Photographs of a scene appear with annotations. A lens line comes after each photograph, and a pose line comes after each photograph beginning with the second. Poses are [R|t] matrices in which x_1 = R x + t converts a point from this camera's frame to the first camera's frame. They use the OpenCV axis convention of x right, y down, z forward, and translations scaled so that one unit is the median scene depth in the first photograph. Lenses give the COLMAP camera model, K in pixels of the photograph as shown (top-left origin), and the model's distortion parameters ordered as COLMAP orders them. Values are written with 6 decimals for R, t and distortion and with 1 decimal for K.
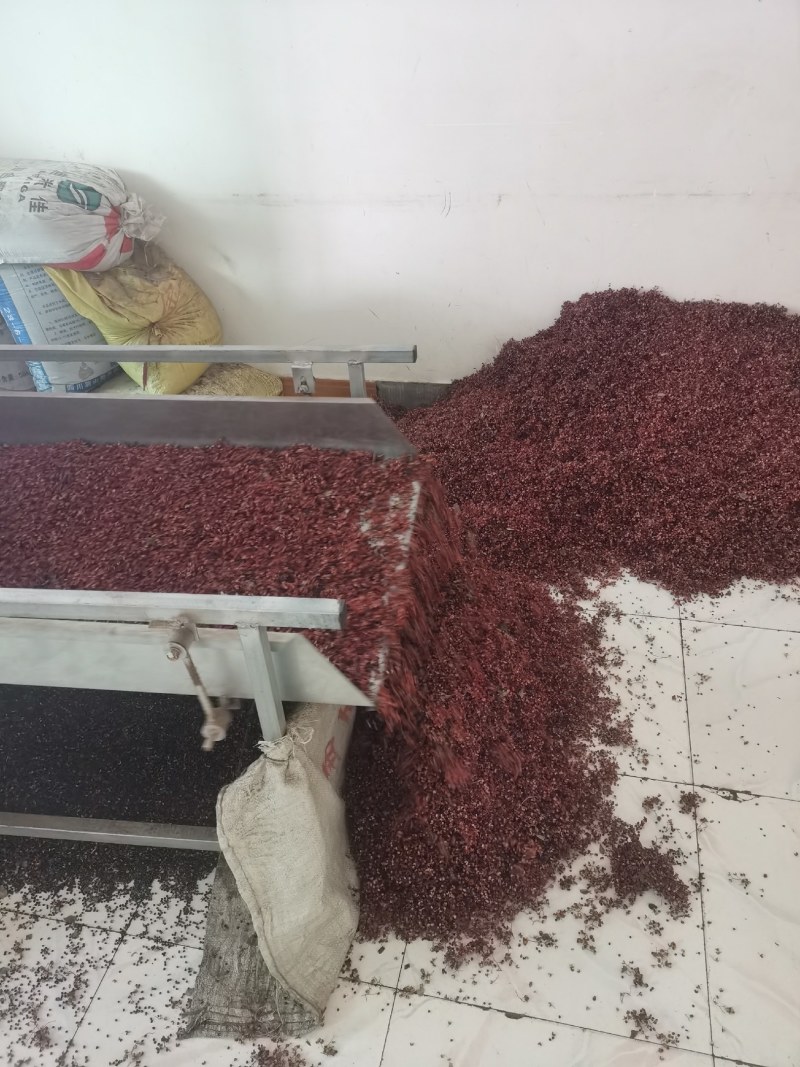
lens RADIAL K [[834.9, 0, 398.2], [0, 834.9, 530.9], [0, 0, 1]] dist [0.040486, -0.033738]
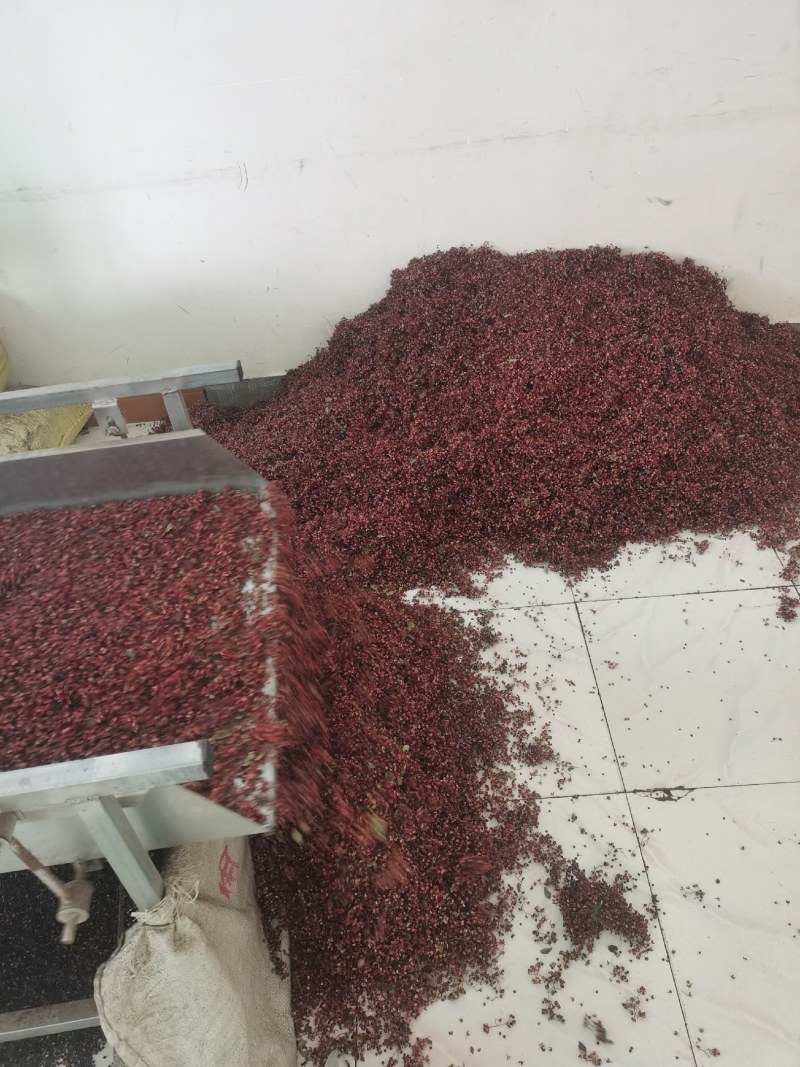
lens RADIAL K [[834.9, 0, 404.6], [0, 834.9, 530.7], [0, 0, 1]] dist [0.040486, -0.033738]
pose [[0.969407, -0.182982, 0.163607, 0.011705], [0.173625, 0.982328, 0.069894, -0.068775], [-0.173505, -0.039349, 0.984047, 0.107874]]
